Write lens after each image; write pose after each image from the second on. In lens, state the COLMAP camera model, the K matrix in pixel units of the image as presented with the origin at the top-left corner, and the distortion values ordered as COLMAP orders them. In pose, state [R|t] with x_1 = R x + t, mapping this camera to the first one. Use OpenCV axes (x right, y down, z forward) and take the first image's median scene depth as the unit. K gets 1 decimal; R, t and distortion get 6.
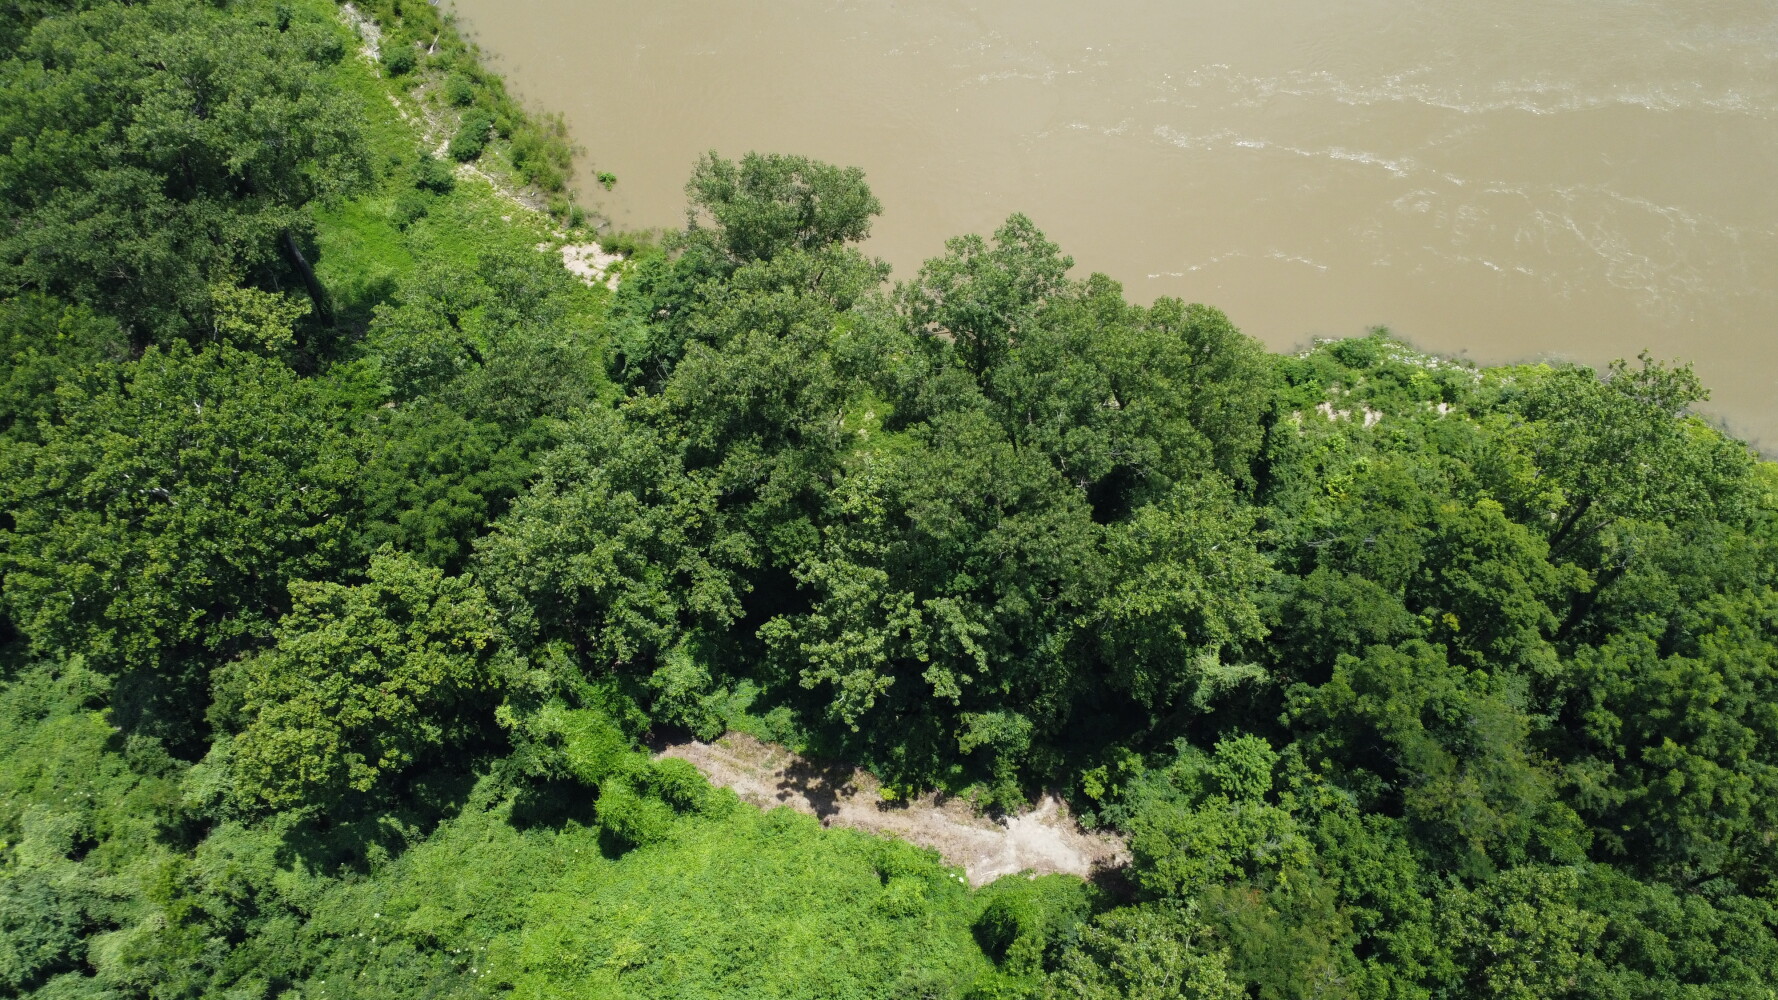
lens RADIAL K [[1320.6, 0, 885.5], [0, 1320.6, 500.9], [0, 0, 1]] dist [0.010437, 0.004483]
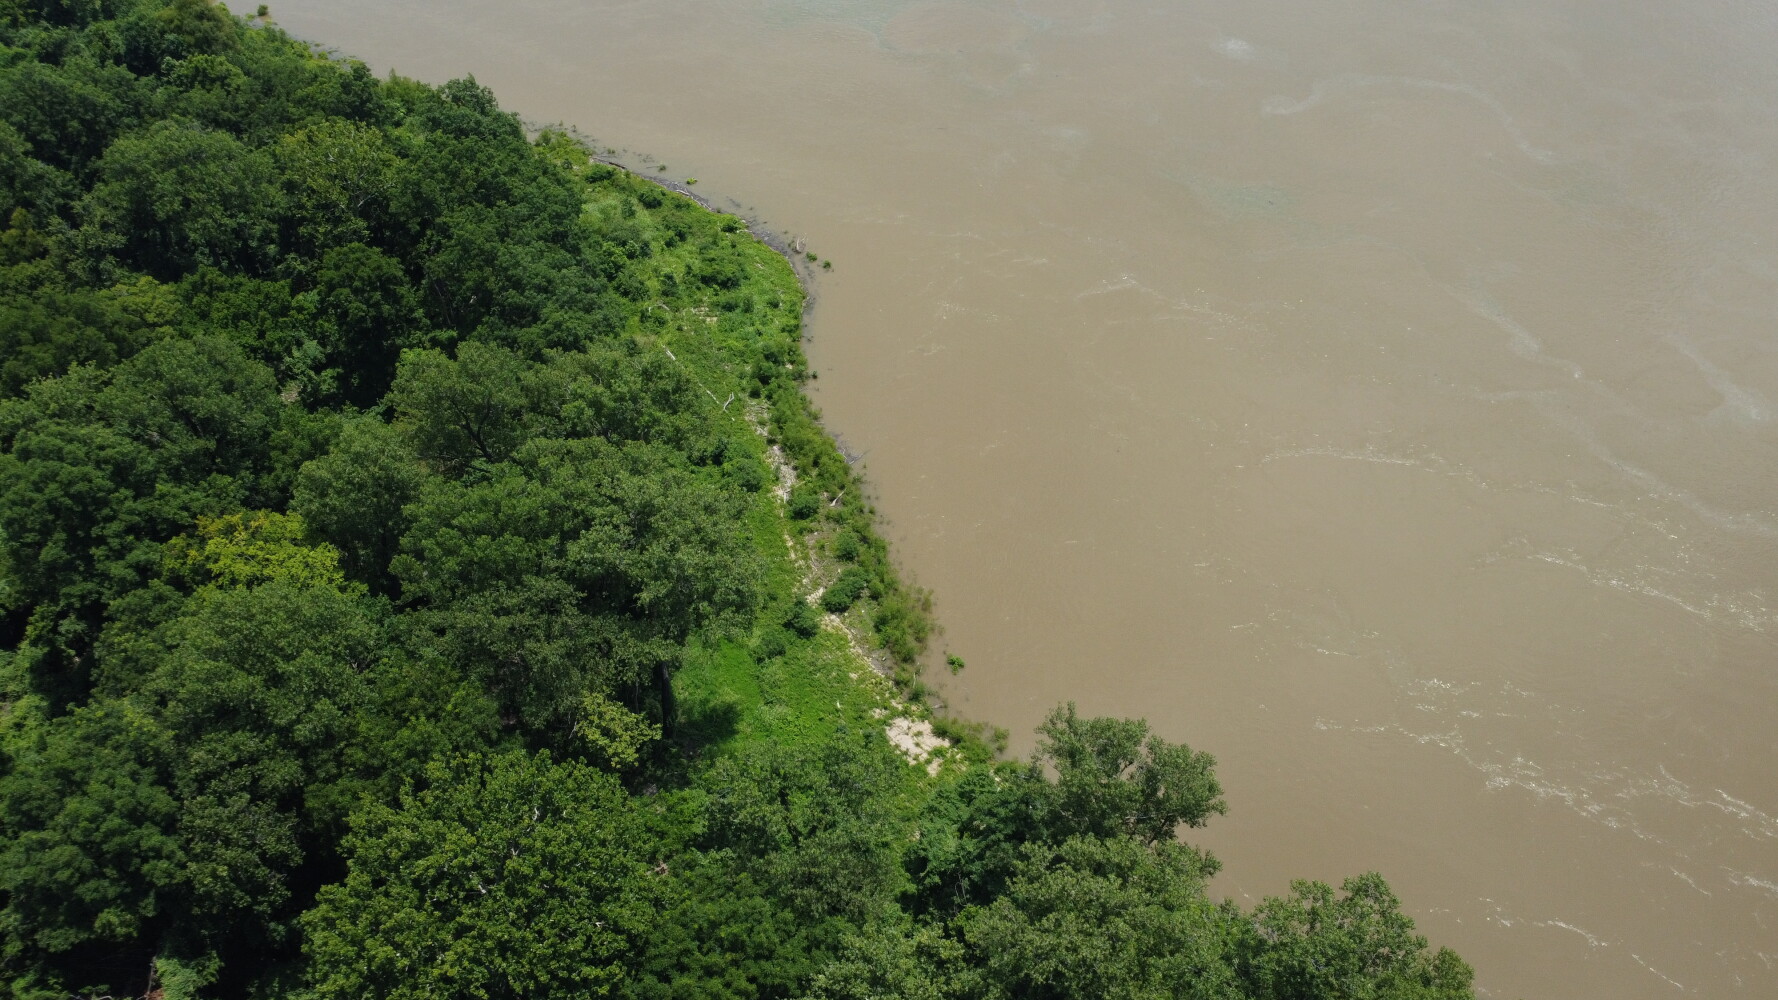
lens RADIAL K [[1320.6, 0, 891.5], [0, 1320.6, 499.1], [0, 0, 1]] dist [0.010437, 0.004483]
pose [[0.943609, 0.232727, -0.235456, -0.054767], [-0.291048, 0.922103, -0.254983, -0.102803], [0.157773, 0.309134, 0.937840, -0.020002]]
